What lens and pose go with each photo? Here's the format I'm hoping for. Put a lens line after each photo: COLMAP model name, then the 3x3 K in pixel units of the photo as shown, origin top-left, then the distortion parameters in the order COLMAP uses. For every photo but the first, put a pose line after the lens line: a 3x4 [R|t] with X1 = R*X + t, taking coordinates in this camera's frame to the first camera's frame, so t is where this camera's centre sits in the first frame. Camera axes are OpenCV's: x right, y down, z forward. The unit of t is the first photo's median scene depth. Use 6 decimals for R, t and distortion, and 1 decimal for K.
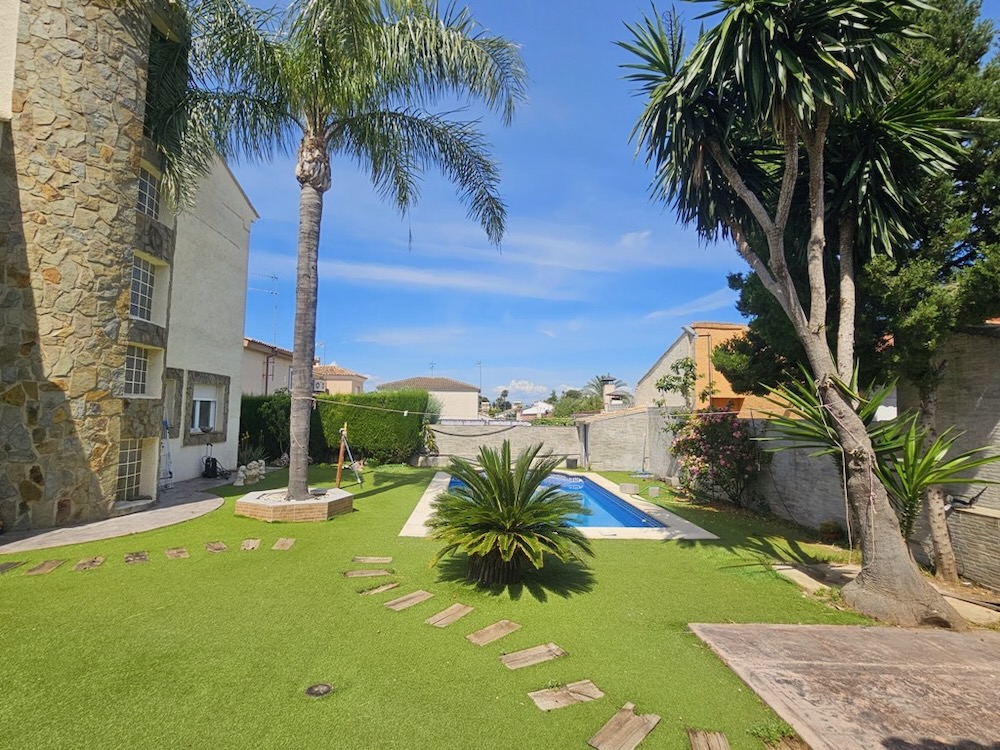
lens RADIAL K [[479.7, 0, 491.4], [0, 479.7, 373.1], [0, 0, 1]] dist [-0.002277, 0.005184]
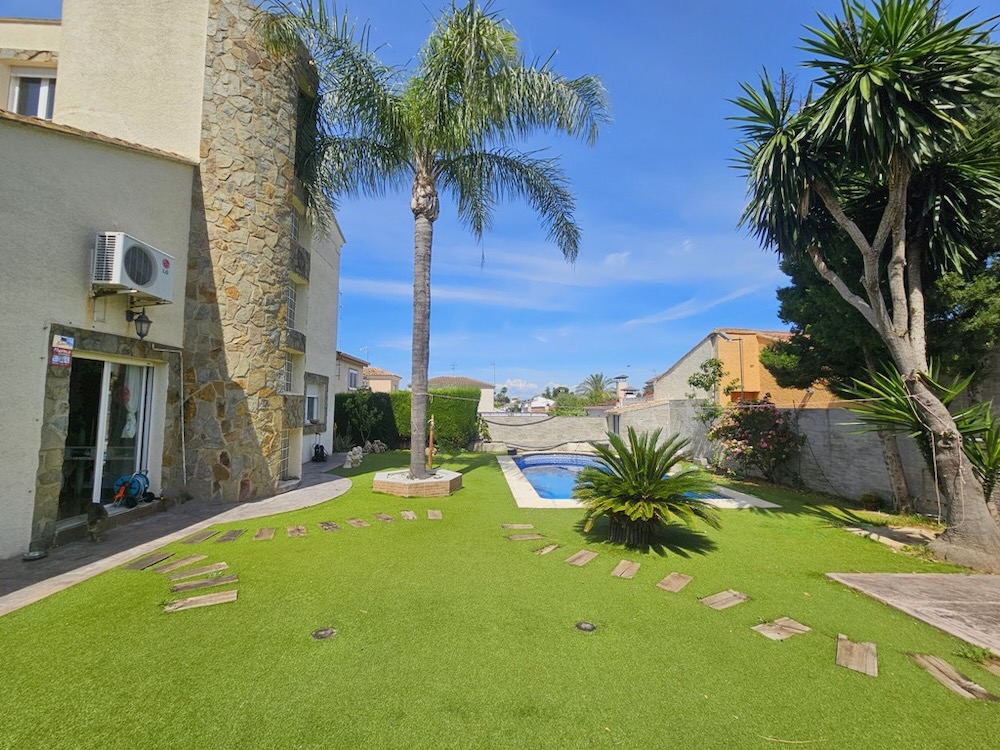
lens RADIAL K [[407.1, 0, 494.4], [0, 407.1, 372.7], [0, 0, 1]] dist [0.004485, -0.001170]
pose [[0.999939, -0.006933, 0.008632, -0.257893], [0.006937, 0.999976, -0.000401, 0.000976], [-0.008629, 0.000461, 0.999963, -0.022818]]
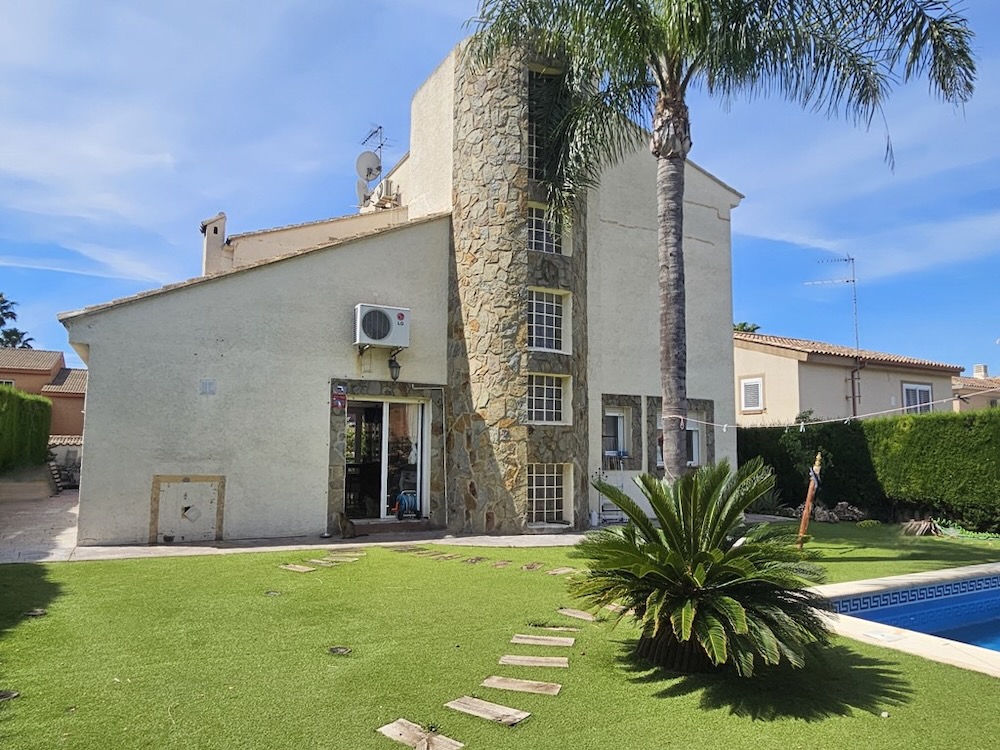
lens RADIAL K [[666.5, 0, 494.2], [0, 666.5, 384.3], [0, 0, 1]] dist [-0.008884, -0.003466]
pose [[0.440823, -0.099620, -0.892049, 0.568289], [0.070464, 0.994596, -0.076251, 0.073191], [0.894824, -0.029244, 0.445460, 0.276635]]
